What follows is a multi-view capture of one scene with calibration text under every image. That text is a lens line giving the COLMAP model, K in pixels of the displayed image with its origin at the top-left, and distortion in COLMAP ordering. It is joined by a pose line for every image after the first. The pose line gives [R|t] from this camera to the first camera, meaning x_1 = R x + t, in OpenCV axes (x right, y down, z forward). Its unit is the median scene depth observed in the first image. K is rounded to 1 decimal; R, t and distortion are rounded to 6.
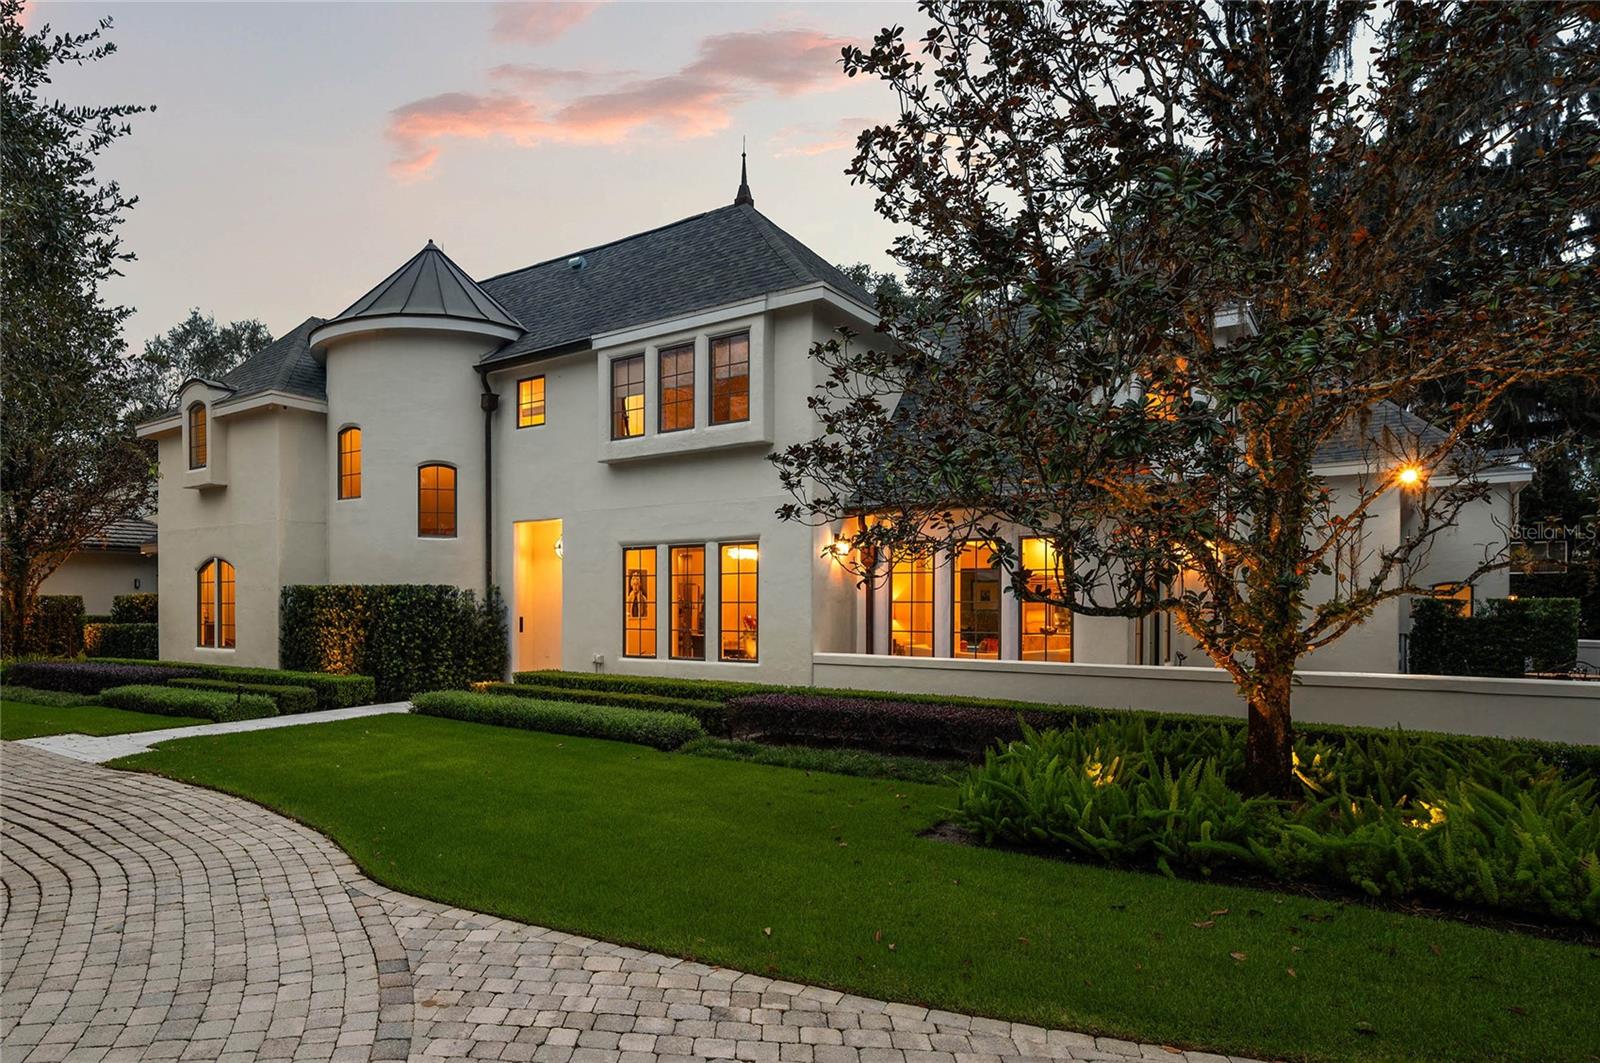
lens RADIAL K [[790.3, 0, 798.0], [0, 790.3, 600.6], [0, 0, 1]] dist [-0.001958, -0.000112]
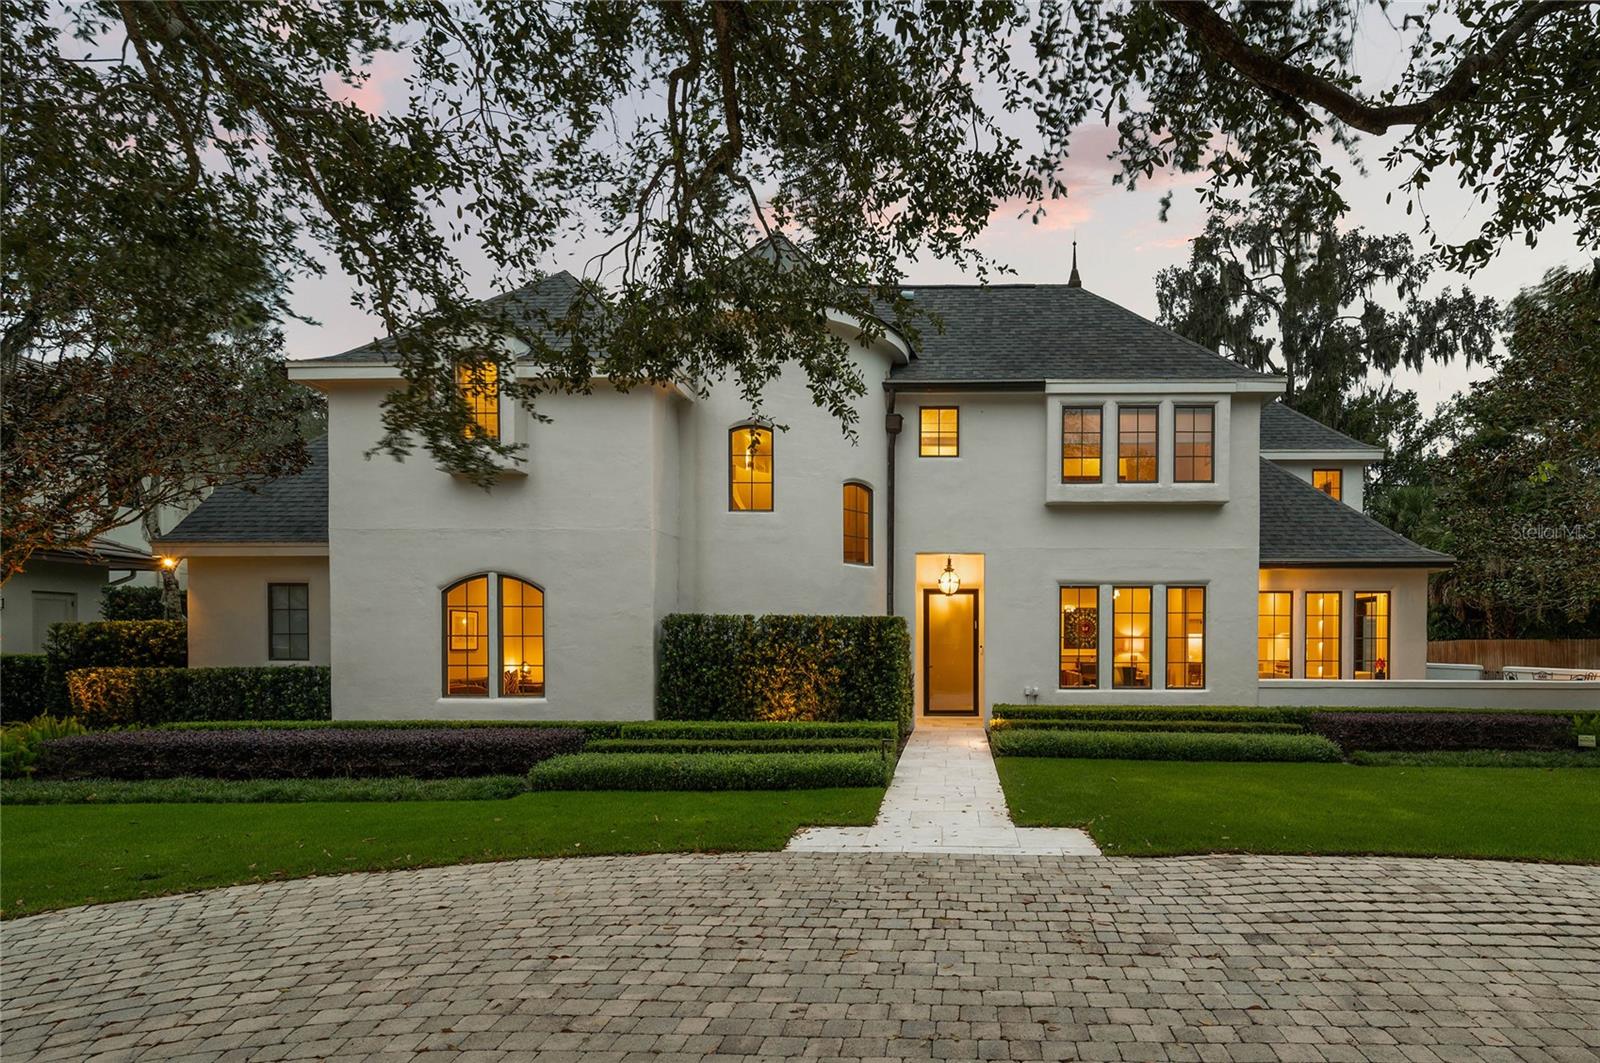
lens RADIAL K [[643.8, 0, 800.6], [0, 643.8, 647.7], [0, 0, 1]] dist [0.002218, 0.000205]
pose [[0.865760, -0.002193, 0.500454, -0.957561], [-0.003958, 0.999929, 0.011230, 0.008322], [-0.500444, -0.011704, 0.865690, 0.424050]]
